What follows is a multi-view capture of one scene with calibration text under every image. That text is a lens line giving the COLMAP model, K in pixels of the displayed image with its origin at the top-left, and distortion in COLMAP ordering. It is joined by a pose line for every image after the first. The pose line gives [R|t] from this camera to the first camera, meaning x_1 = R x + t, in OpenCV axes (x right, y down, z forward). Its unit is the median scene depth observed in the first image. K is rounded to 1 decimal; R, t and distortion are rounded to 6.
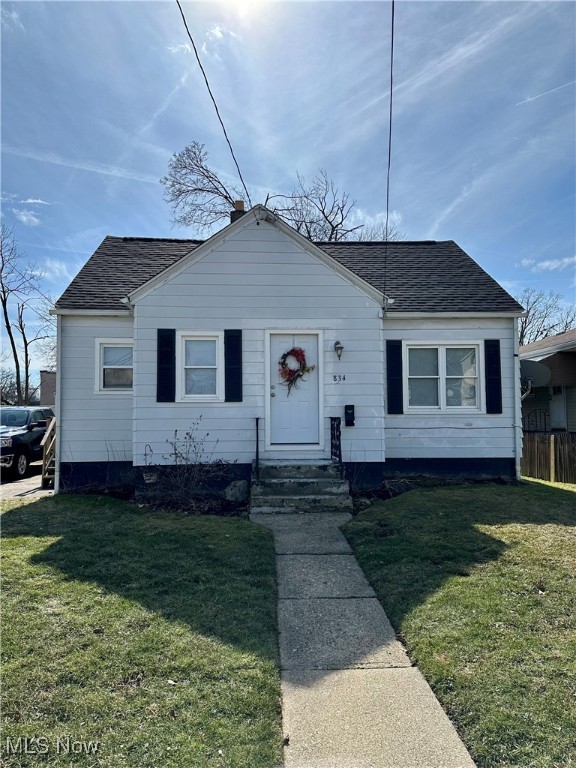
lens RADIAL K [[539.8, 0, 288.0], [0, 539.8, 384.0], [0, 0, 1]] dist [0.075513, -0.002511]
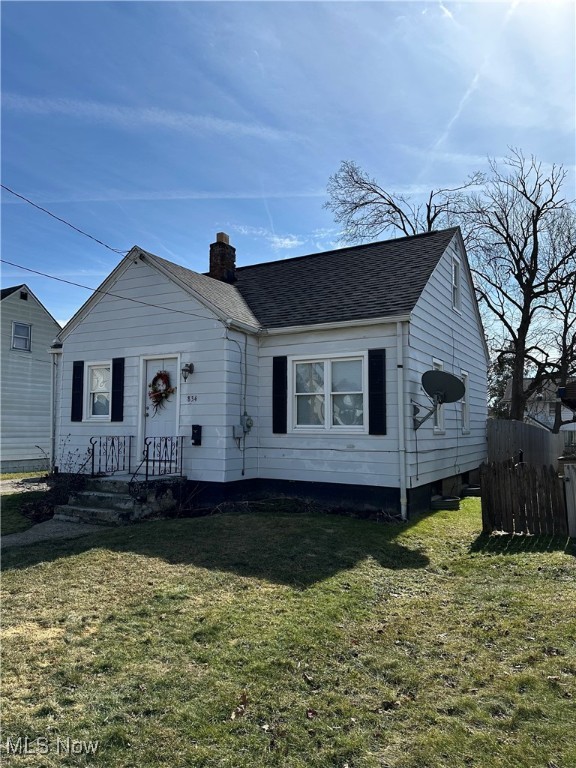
lens RADIAL K [[539.8, 0, 288.0], [0, 539.8, 384.0], [0, 0, 1]] dist [0.075513, -0.002511]
pose [[0.839799, -0.032838, -0.541904, 0.810751], [0.022665, 0.999419, -0.025439, -0.008236], [0.542424, 0.009082, 0.840056, 0.225891]]
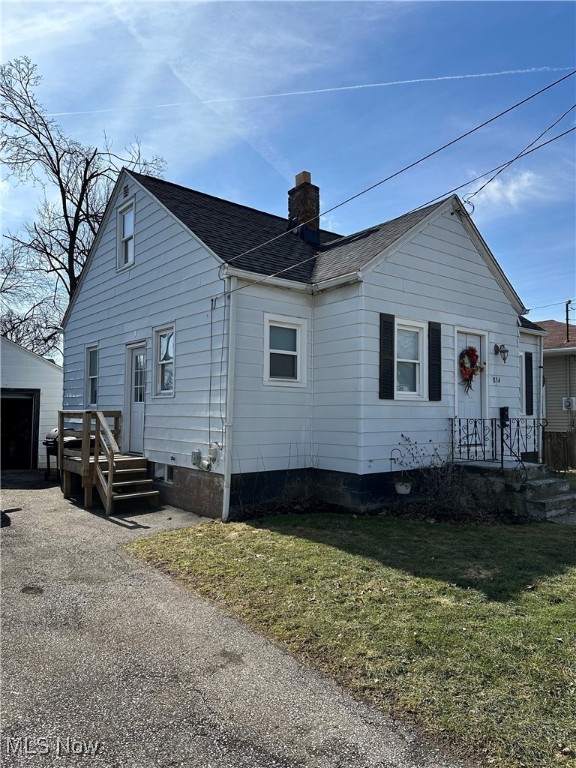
lens RADIAL K [[539.8, 0, 288.0], [0, 539.8, 384.0], [0, 0, 1]] dist [0.075513, -0.002511]
pose [[0.810543, 0.040879, 0.584251, -0.833557], [-0.046976, 0.998885, -0.004719, 0.020313], [-0.583792, -0.023621, 0.811560, 0.384925]]
